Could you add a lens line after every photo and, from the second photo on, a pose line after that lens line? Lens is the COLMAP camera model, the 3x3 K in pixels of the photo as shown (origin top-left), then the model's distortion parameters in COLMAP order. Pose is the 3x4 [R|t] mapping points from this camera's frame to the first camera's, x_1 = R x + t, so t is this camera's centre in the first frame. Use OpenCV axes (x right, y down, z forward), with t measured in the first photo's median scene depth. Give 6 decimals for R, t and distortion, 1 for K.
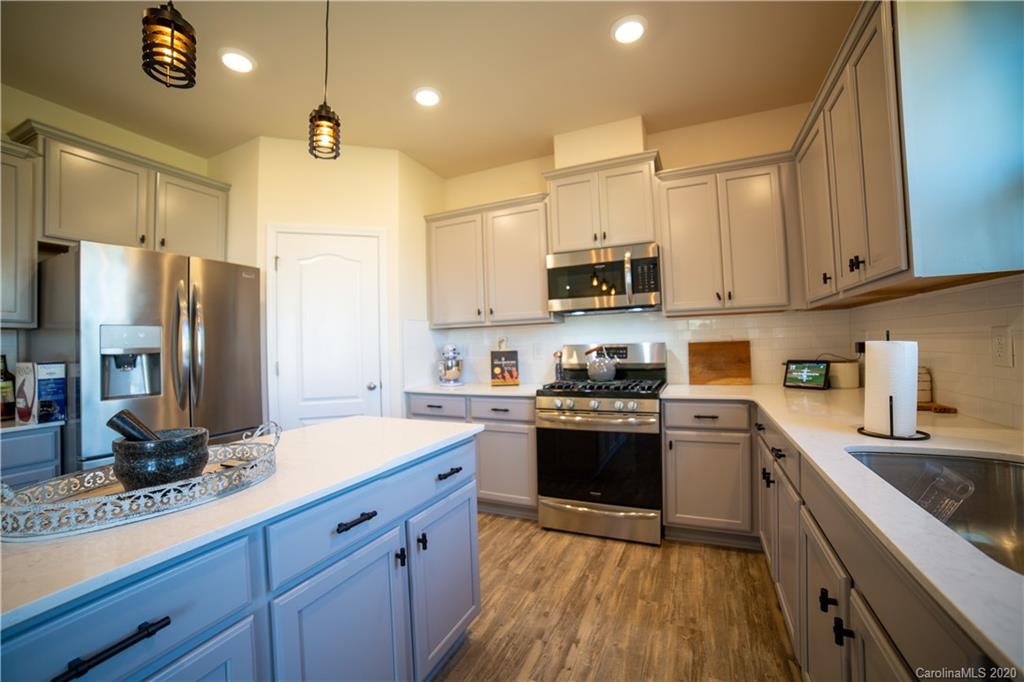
lens RADIAL K [[415.5, 0, 509.0], [0, 415.5, 338.0], [0, 0, 1]] dist [-0.103279, 0.035600]
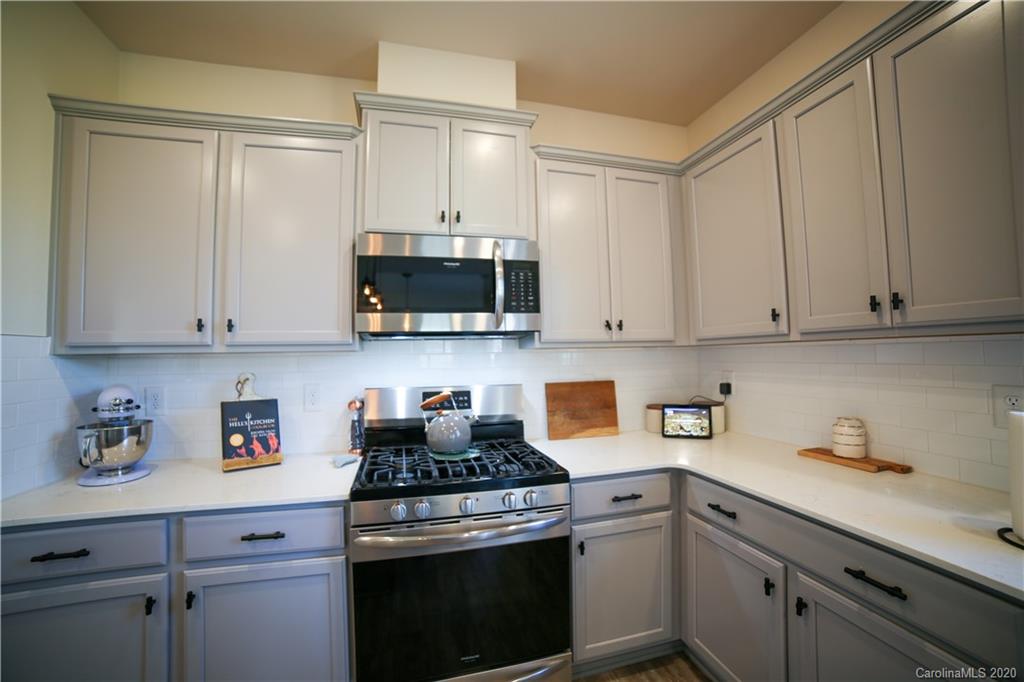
lens RADIAL K [[415.5, 0, 509.0], [0, 415.5, 338.0], [0, 0, 1]] dist [-0.103279, 0.035600]
pose [[0.765348, 0.041205, 0.642296, -0.102828], [-0.017261, 0.998904, -0.043515, -0.036809], [-0.643385, 0.022217, 0.765221, 0.460430]]
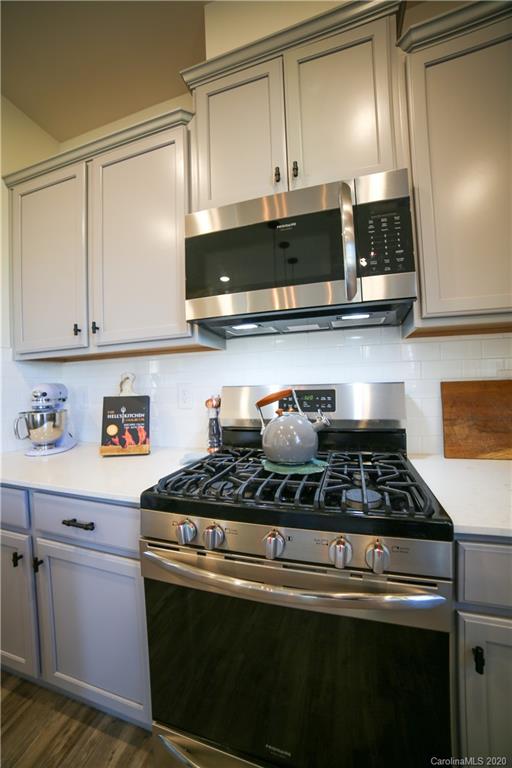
lens RADIAL K [[309.0, 0, 254.9], [0, 309.0, 386.9], [0, 0, 1]] dist [-0.106658, 0.038320]
pose [[0.991177, -0.004693, 0.132459, 0.131676], [0.001099, 0.999629, 0.027199, 0.006510], [-0.132537, -0.026813, 0.990815, 0.628698]]
